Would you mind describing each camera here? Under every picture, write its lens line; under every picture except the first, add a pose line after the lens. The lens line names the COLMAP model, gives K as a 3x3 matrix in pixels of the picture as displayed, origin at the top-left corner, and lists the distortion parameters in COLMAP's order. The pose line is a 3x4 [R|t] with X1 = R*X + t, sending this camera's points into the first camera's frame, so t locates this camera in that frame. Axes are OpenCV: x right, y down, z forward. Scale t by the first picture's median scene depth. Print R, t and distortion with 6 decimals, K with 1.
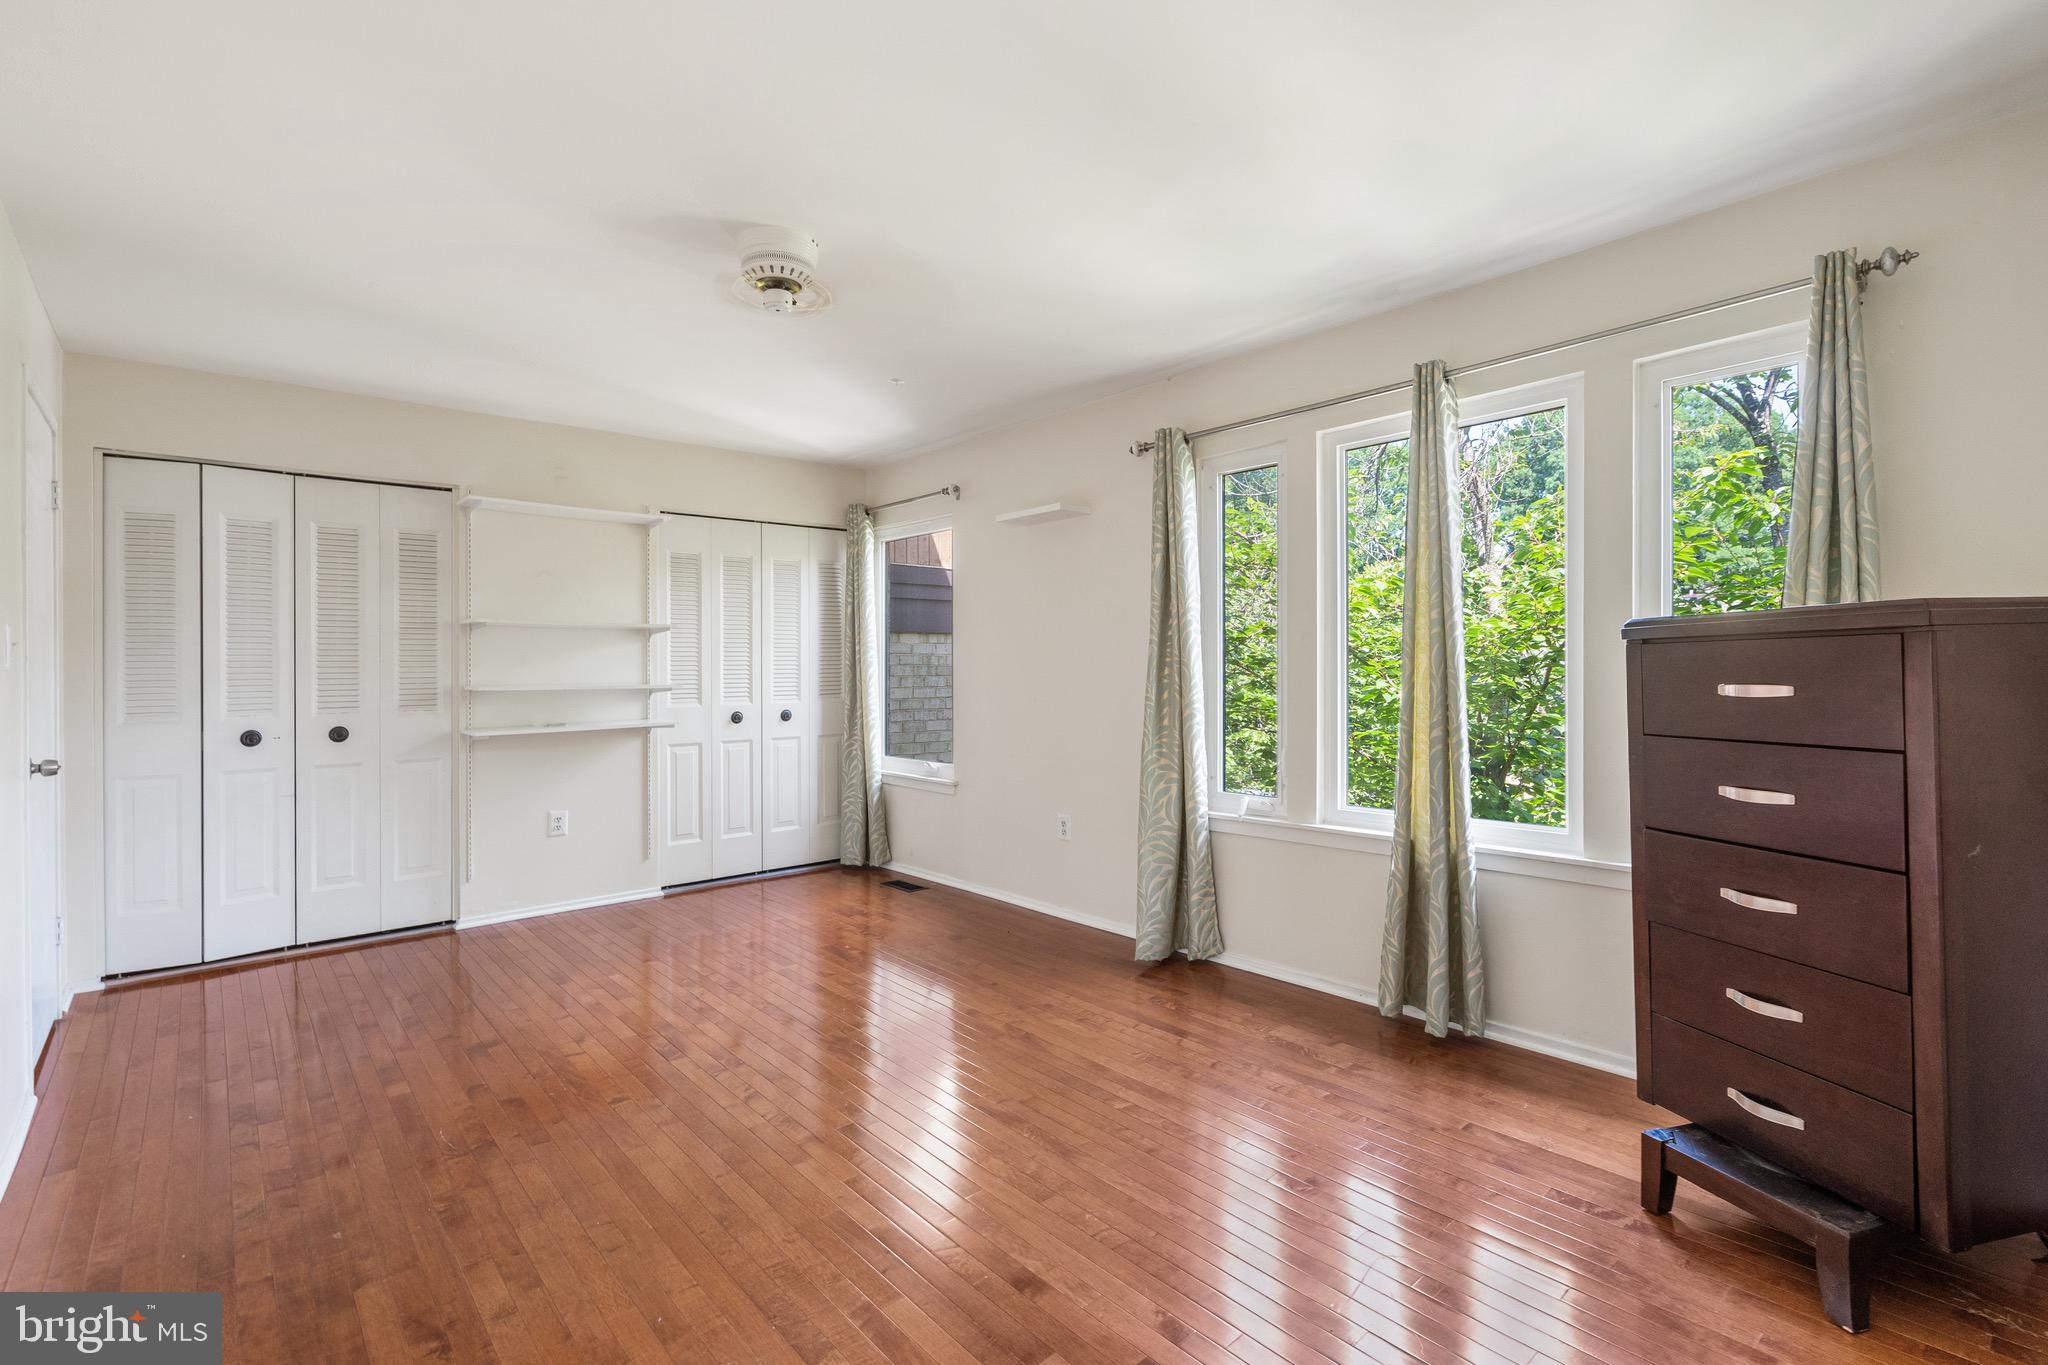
lens RADIAL K [[930.5, 0, 1000.6], [0, 930.5, 654.0], [0, 0, 1]] dist [-0.009098, 0.004043]
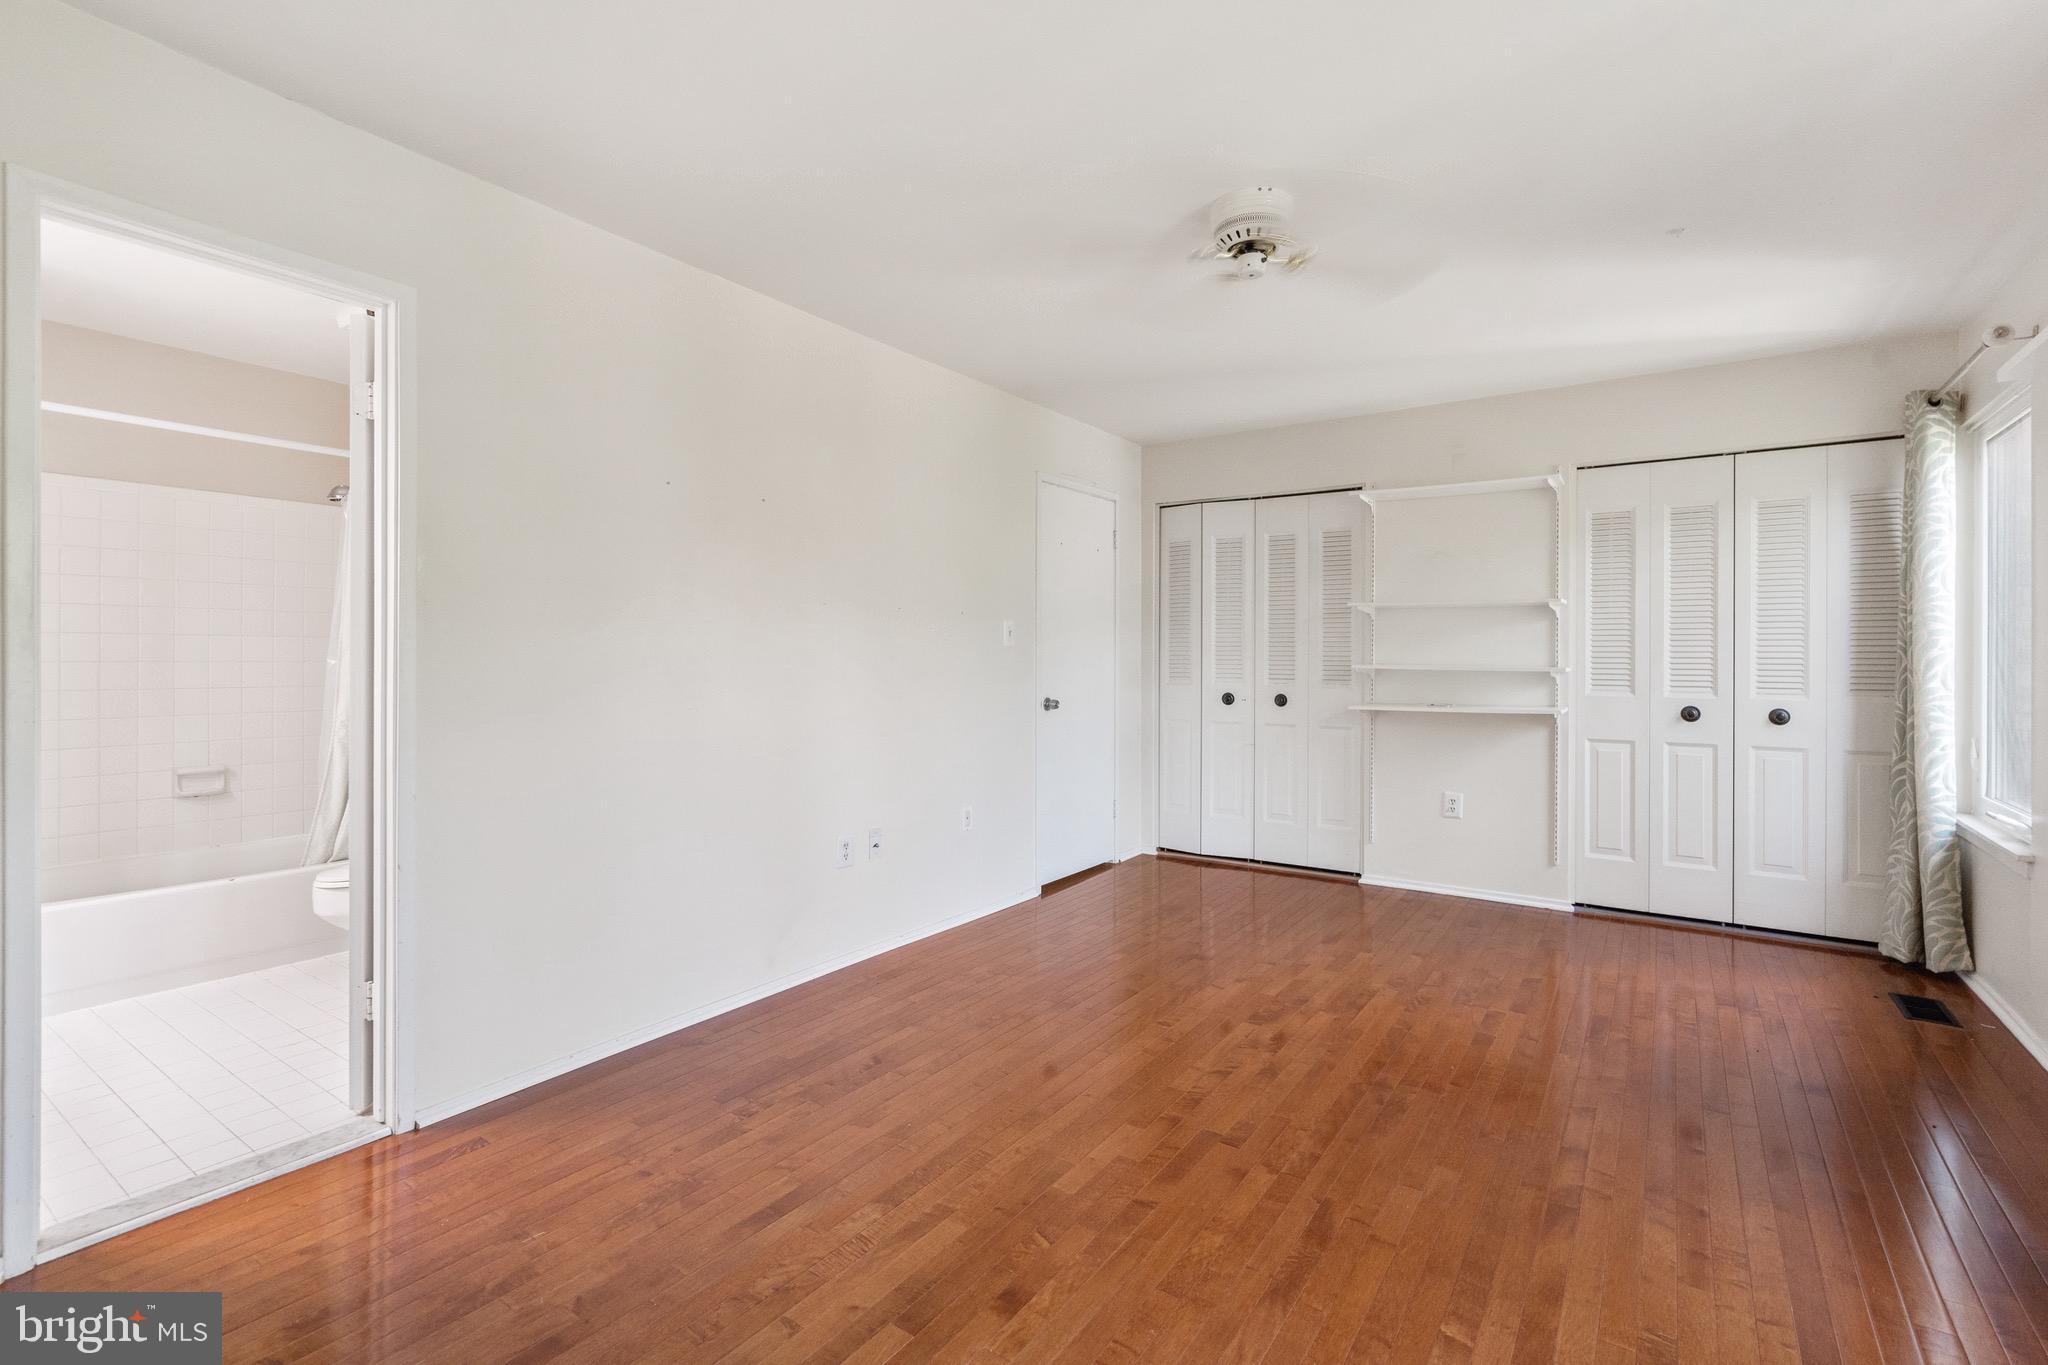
lens RADIAL K [[930.5, 0, 1022.4], [0, 930.5, 667.5], [0, 0, 1]] dist [-0.009098, 0.004043]
pose [[0.259879, 0.025449, -0.965306, 0.383418], [0.009572, 0.999536, 0.028928, 0.001995], [0.965594, -0.016758, 0.259515, 0.320014]]
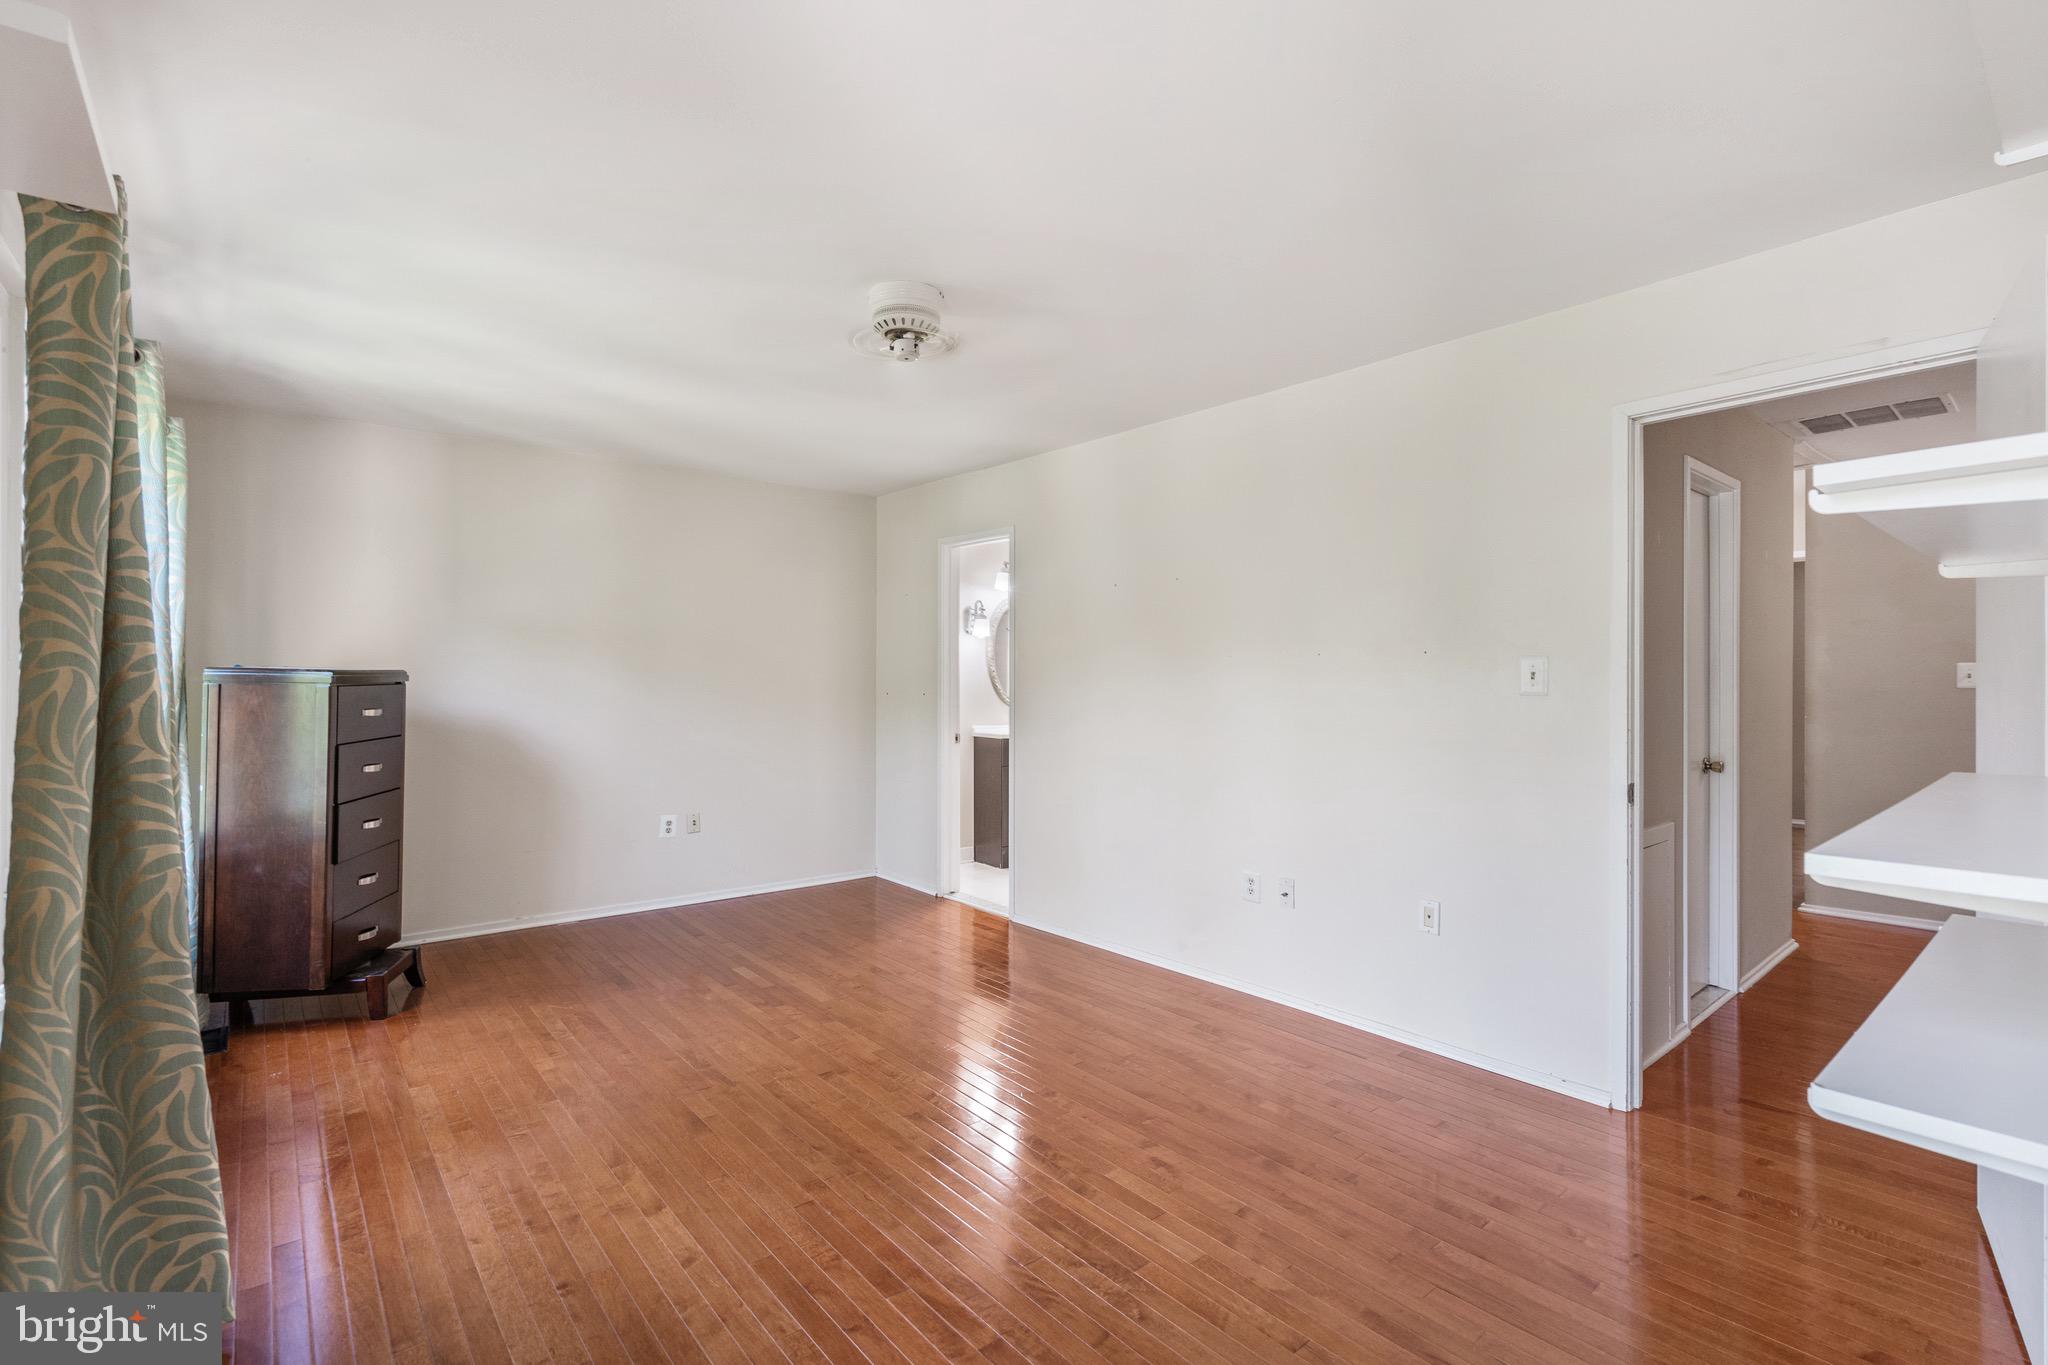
lens RADIAL K [[930.5, 0, 1014.6], [0, 930.5, 680.3], [0, 0, 1]] dist [-0.009098, 0.004043]
pose [[-0.999890, 0.011175, 0.009743, -0.228521], [0.010994, 0.999769, -0.018445, 0.006347], [-0.009947, -0.018336, -0.999782, 1.252499]]
